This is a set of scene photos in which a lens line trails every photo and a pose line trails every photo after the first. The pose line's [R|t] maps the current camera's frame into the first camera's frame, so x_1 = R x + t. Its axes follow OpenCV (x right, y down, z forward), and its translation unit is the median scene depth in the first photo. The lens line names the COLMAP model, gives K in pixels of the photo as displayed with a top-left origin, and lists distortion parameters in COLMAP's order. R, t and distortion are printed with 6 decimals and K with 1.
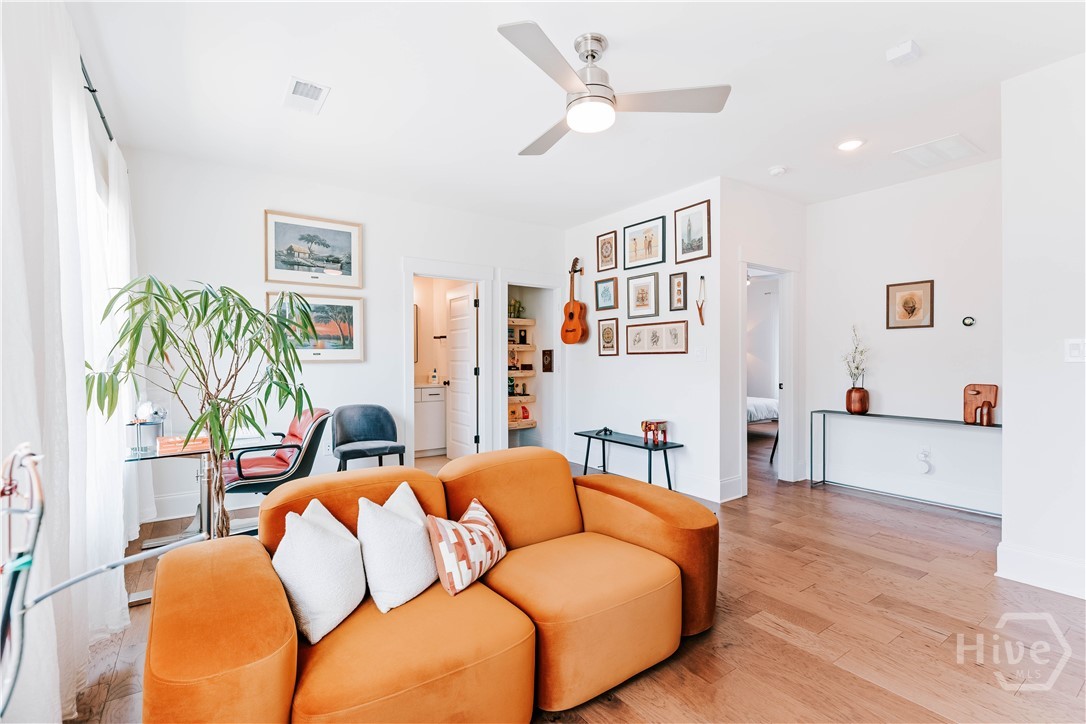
lens RADIAL K [[492.3, 0, 537.6], [0, 492.3, 362.7], [0, 0, 1]] dist [0.003083, 0.000341]
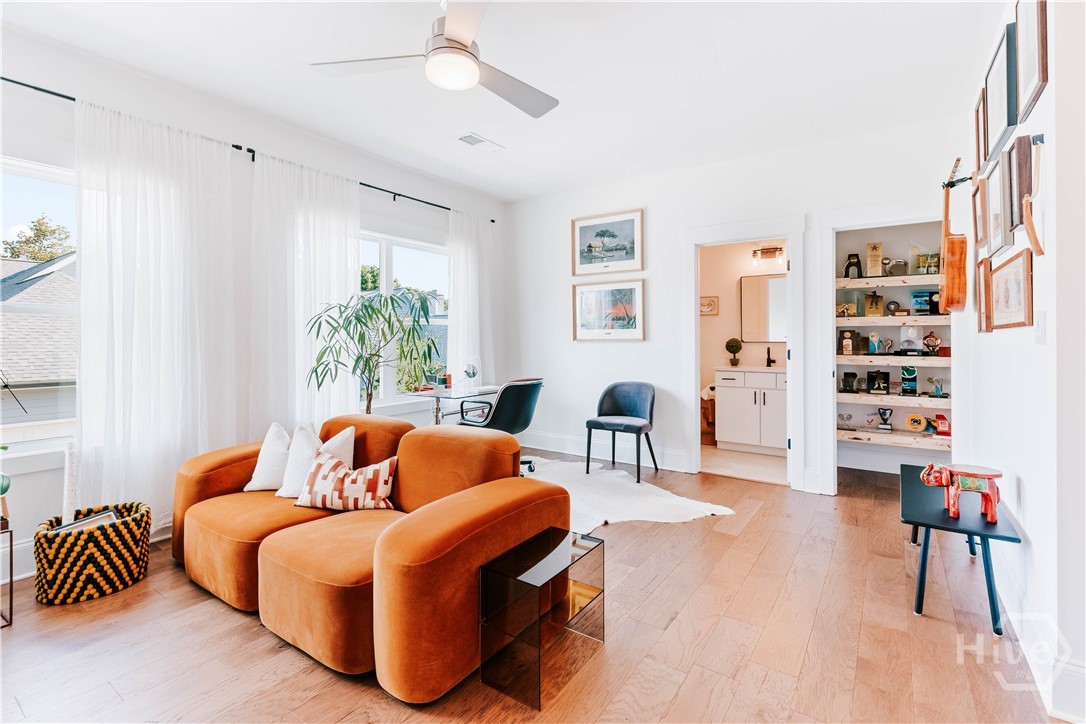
lens RADIAL K [[492.3, 0, 551.7], [0, 492.3, 333.0], [0, 0, 1]] dist [0.003083, 0.000341]
pose [[0.355543, -0.007181, -0.934632, 0.556744], [-0.007628, 0.999915, -0.010584, -0.005485], [0.934629, 0.010892, 0.355458, 0.464511]]
